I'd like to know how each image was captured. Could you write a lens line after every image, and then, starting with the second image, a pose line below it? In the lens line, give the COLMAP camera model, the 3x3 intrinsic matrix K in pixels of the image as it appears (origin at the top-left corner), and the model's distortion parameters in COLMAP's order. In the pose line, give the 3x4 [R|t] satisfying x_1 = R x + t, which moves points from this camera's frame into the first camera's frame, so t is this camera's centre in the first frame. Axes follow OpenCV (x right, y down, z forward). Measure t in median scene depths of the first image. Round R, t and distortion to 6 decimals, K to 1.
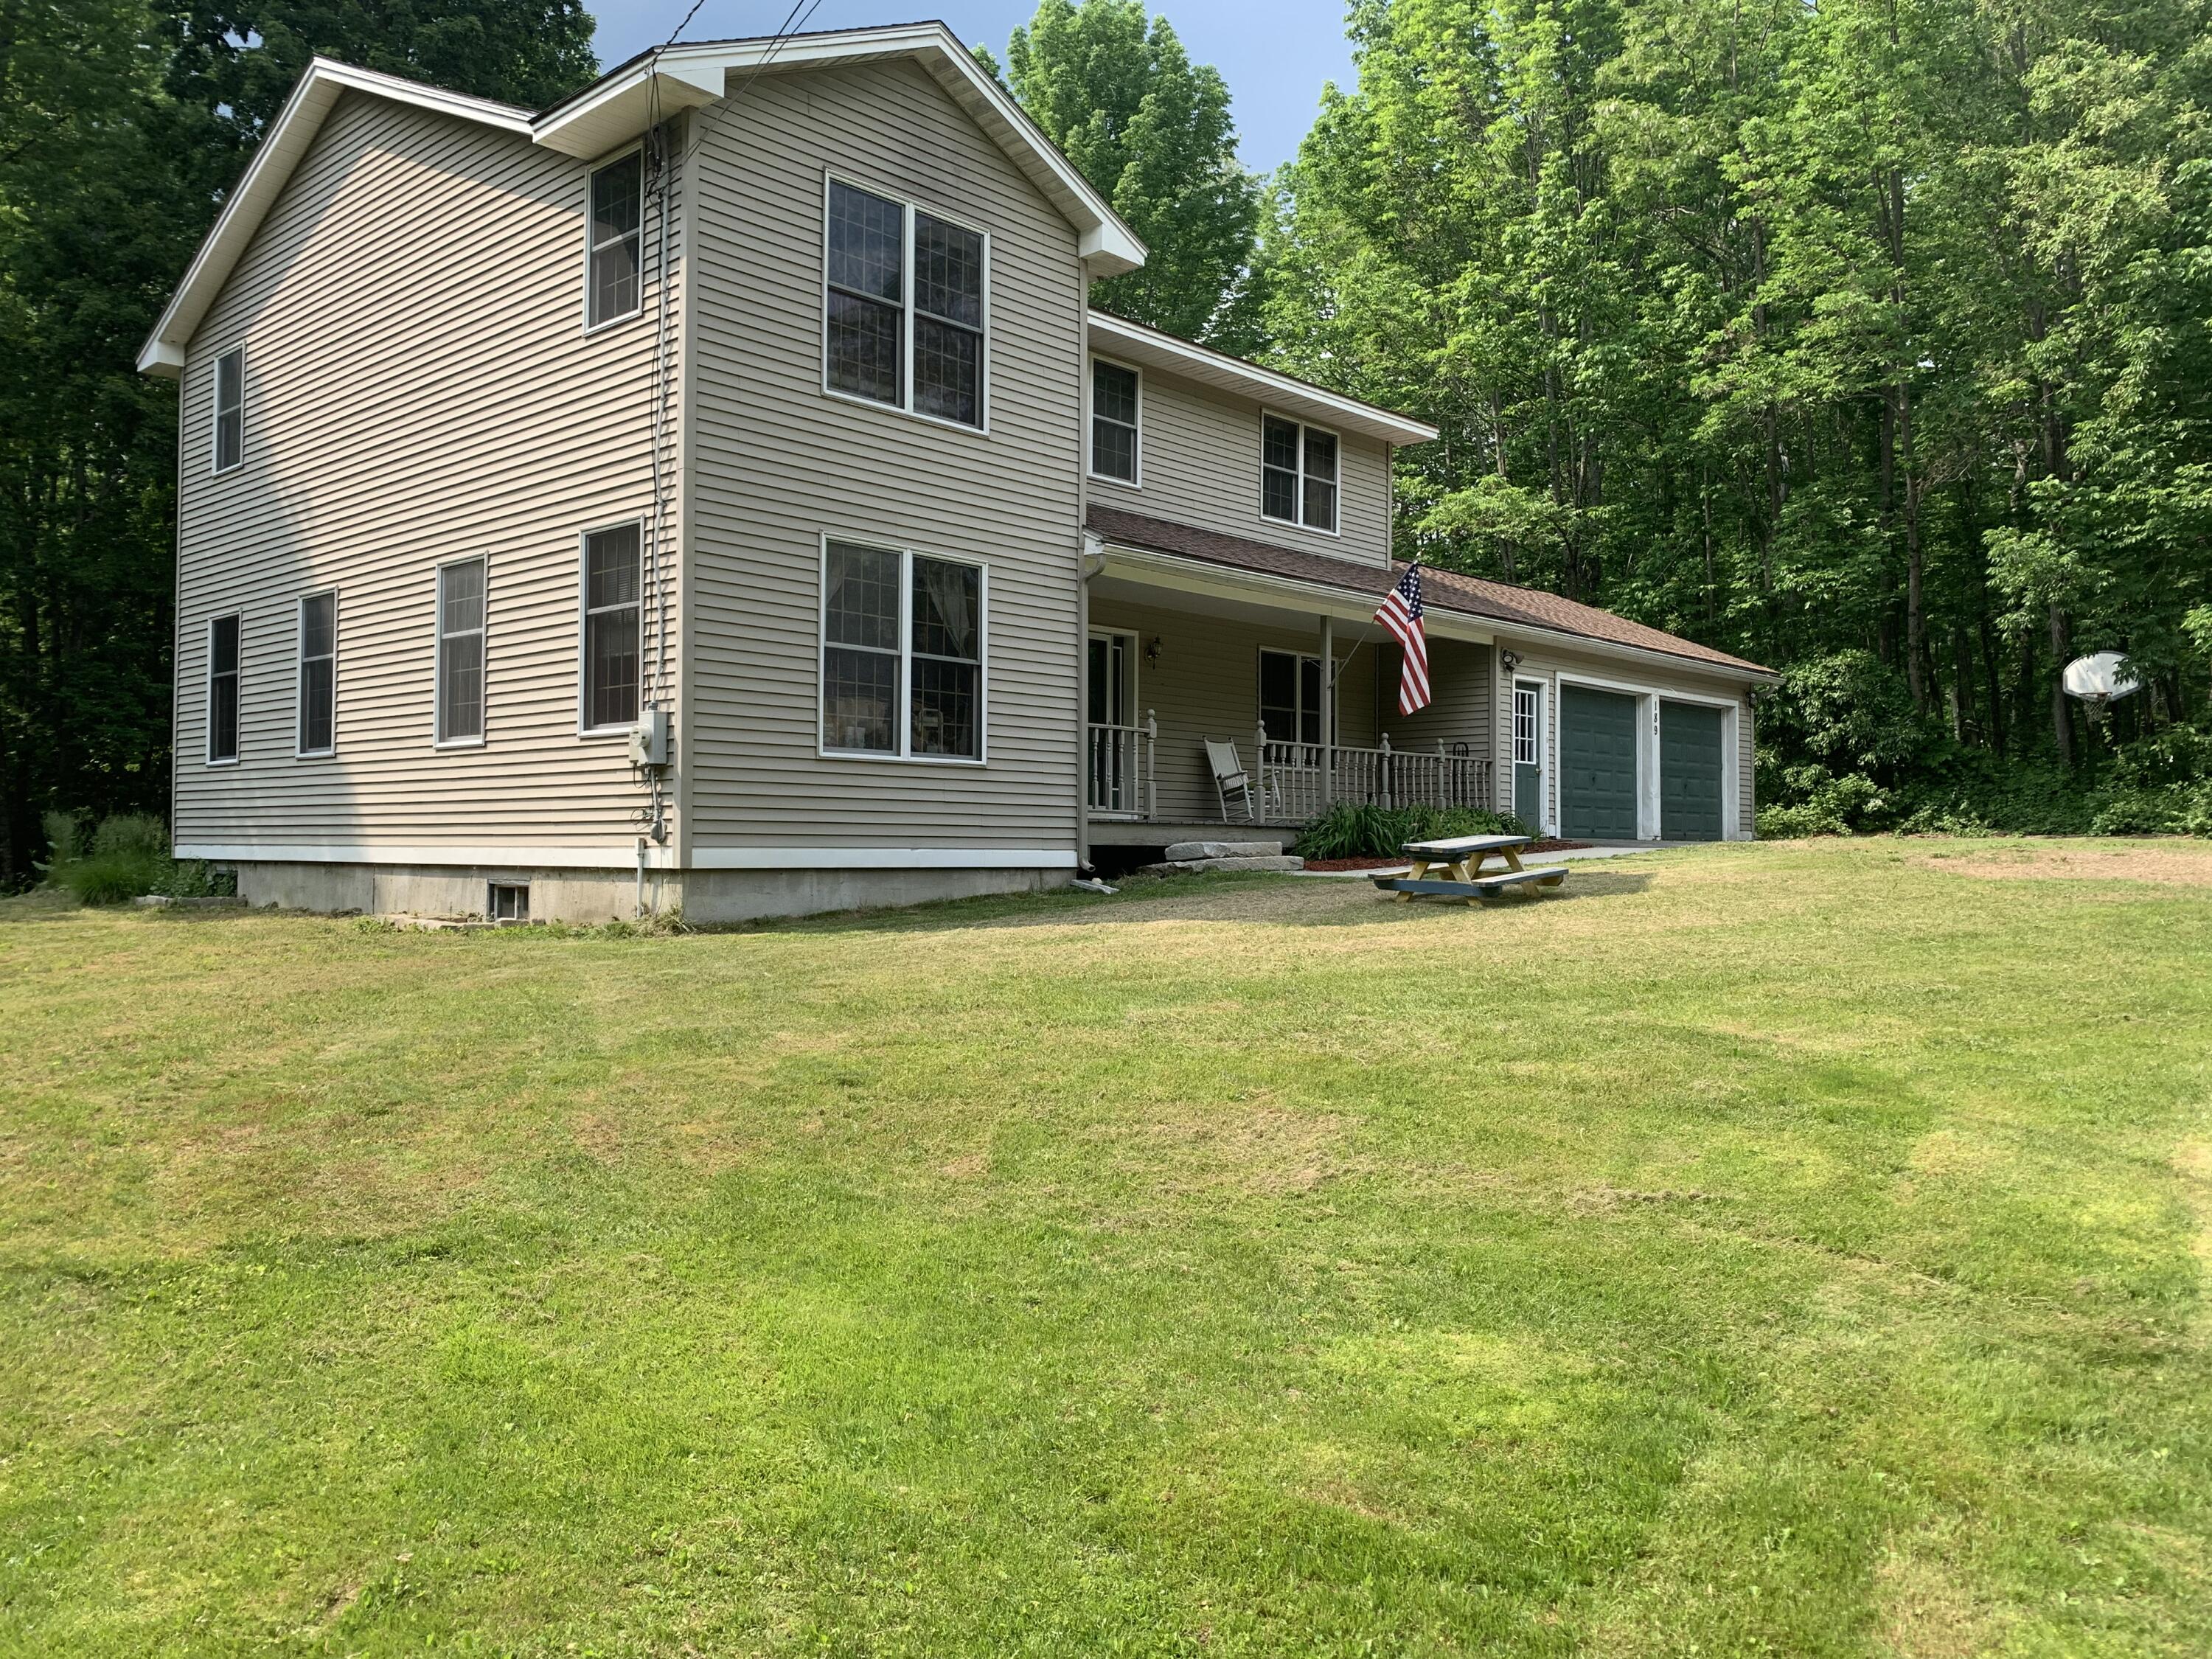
lens RADIAL K [[1709.7, 0, 1106.6], [0, 1709.7, 826.3], [0, 0, 1]] dist [-0.011573, -0.001341]
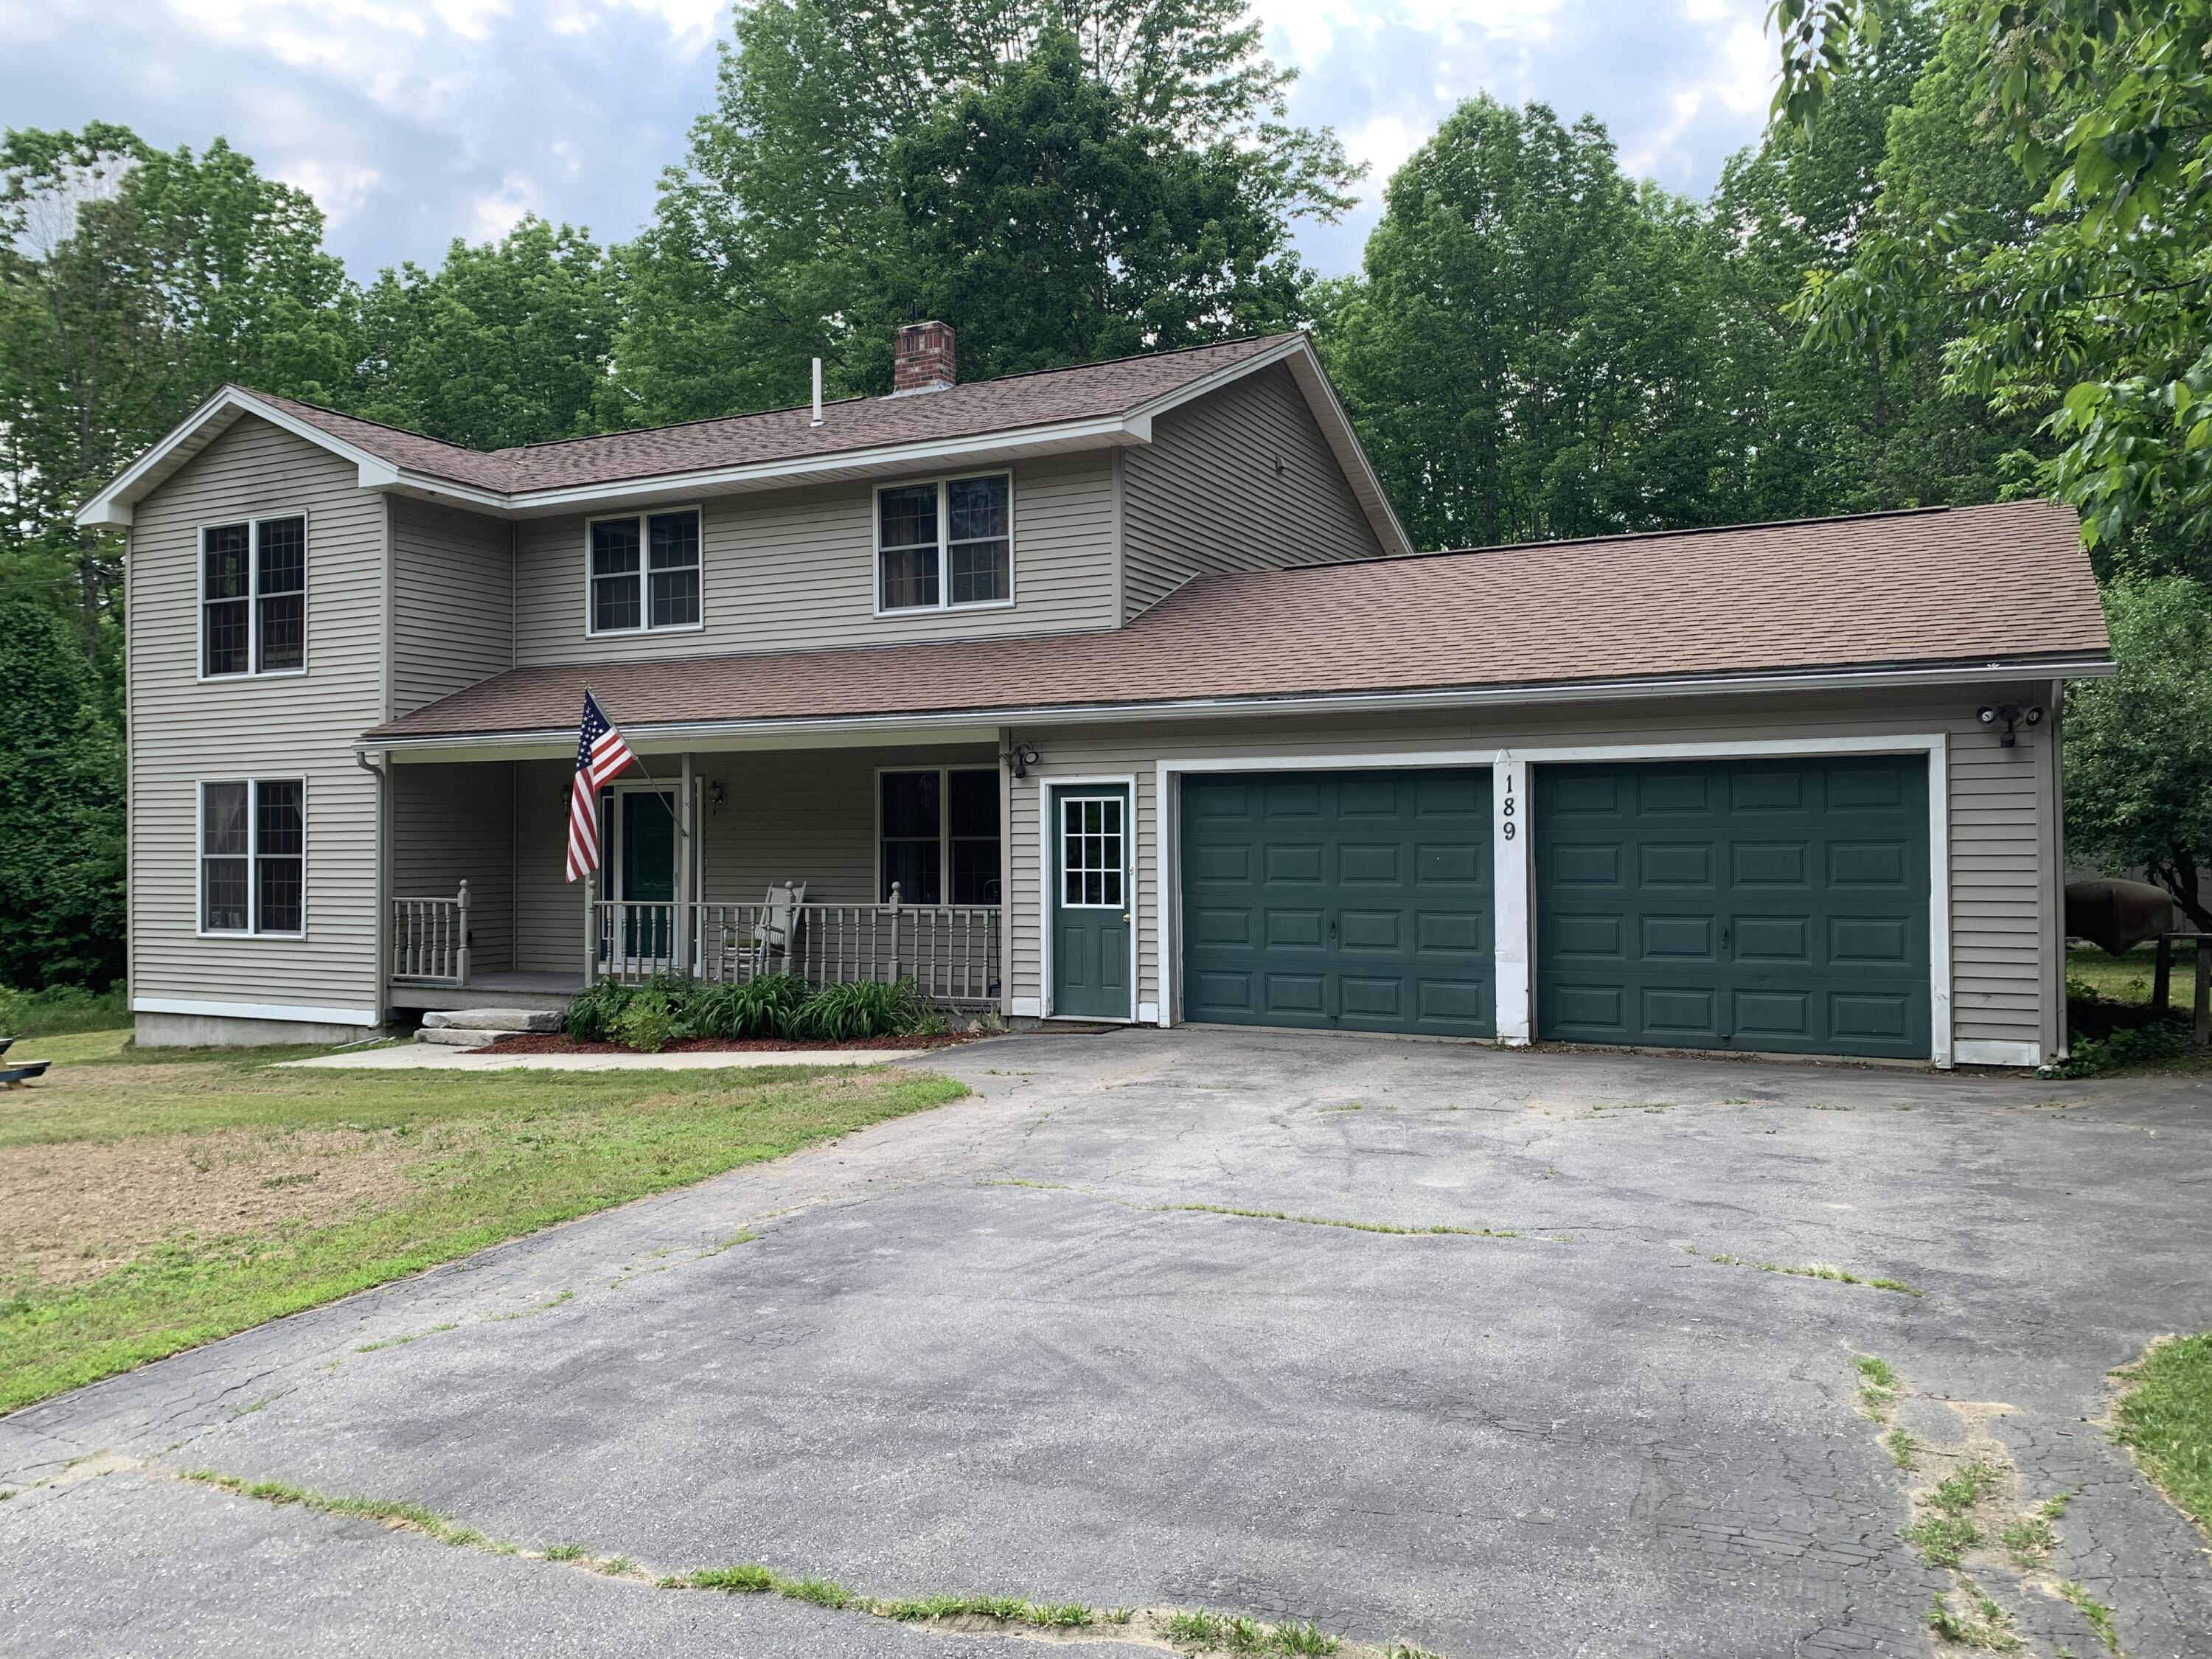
lens RADIAL K [[1673.0, 0, 1106.5], [0, 1673.0, 828.5], [0, 0, 1]] dist [0.007933, 0.000929]
pose [[0.280777, -0.015645, -0.959646, 1.271828], [0.024646, 0.999655, -0.009086, -0.091193], [0.959457, -0.021100, 0.281066, 1.222574]]
